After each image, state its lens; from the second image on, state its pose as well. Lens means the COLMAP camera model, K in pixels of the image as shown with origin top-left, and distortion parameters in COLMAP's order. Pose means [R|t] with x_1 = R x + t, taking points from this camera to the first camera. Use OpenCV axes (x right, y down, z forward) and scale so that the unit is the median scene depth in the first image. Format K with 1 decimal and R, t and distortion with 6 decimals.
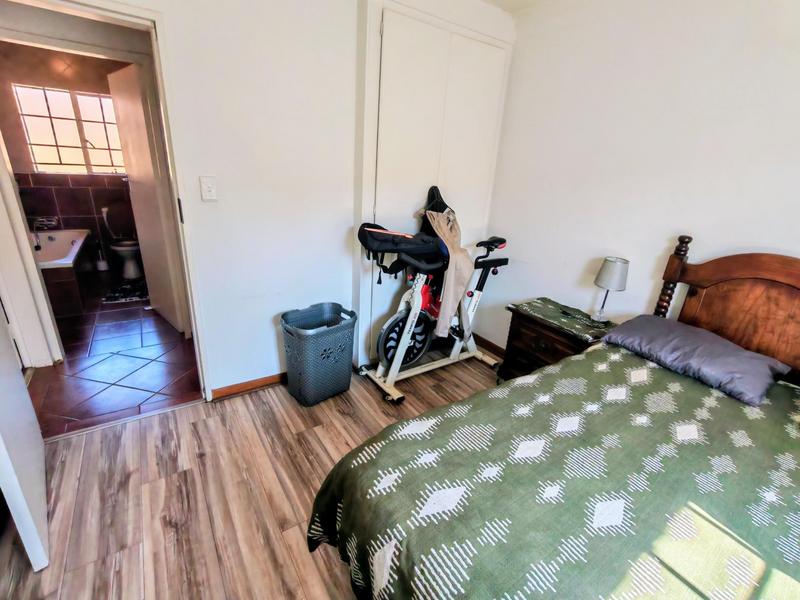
lens RADIAL K [[368.1, 0, 398.9], [0, 368.1, 299.0], [0, 0, 1]] dist [-0.001891, -0.000077]
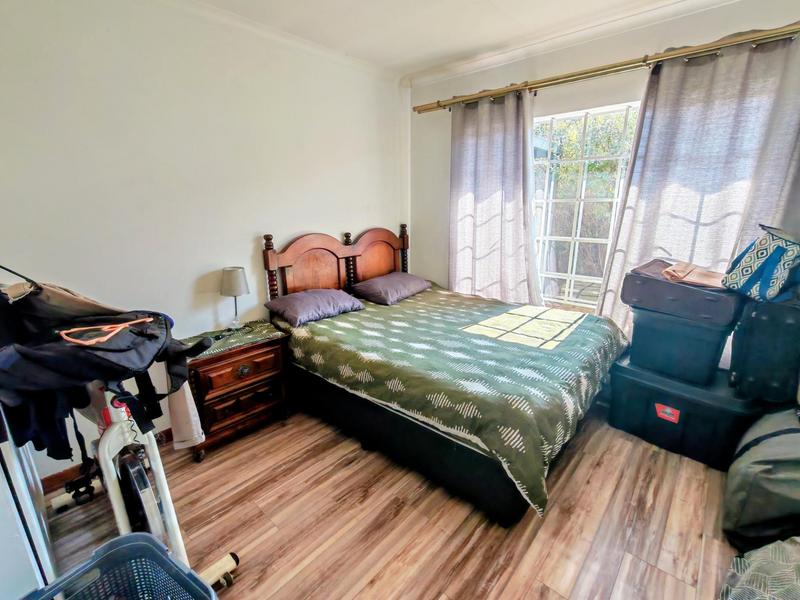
lens RADIAL K [[368.1, 0, 398.9], [0, 368.1, 299.0], [0, 0, 1]] dist [-0.001891, -0.000077]
pose [[-0.244298, -0.309019, 0.919144, -0.540091], [0.322608, 0.867971, 0.377559, -0.274789], [-0.914463, 0.388760, -0.112352, 0.697919]]
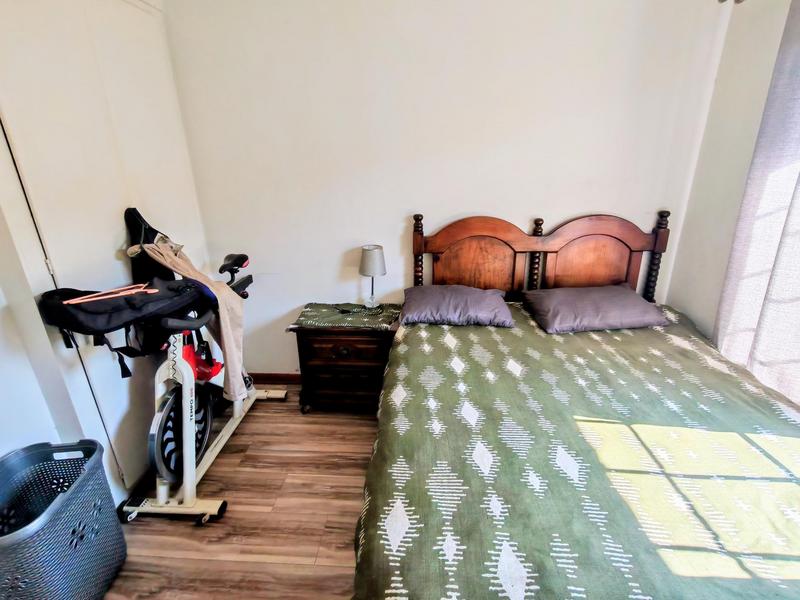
lens RADIAL K [[389.6, 0, 397.8], [0, 389.6, 298.7], [0, 0, 1]] dist [-0.001983, 0.000119]
pose [[0.610767, -0.338841, 0.715647, -0.204956], [0.326245, 0.931217, 0.162475, -0.124591], [-0.721476, 0.134242, 0.679302, 0.207159]]
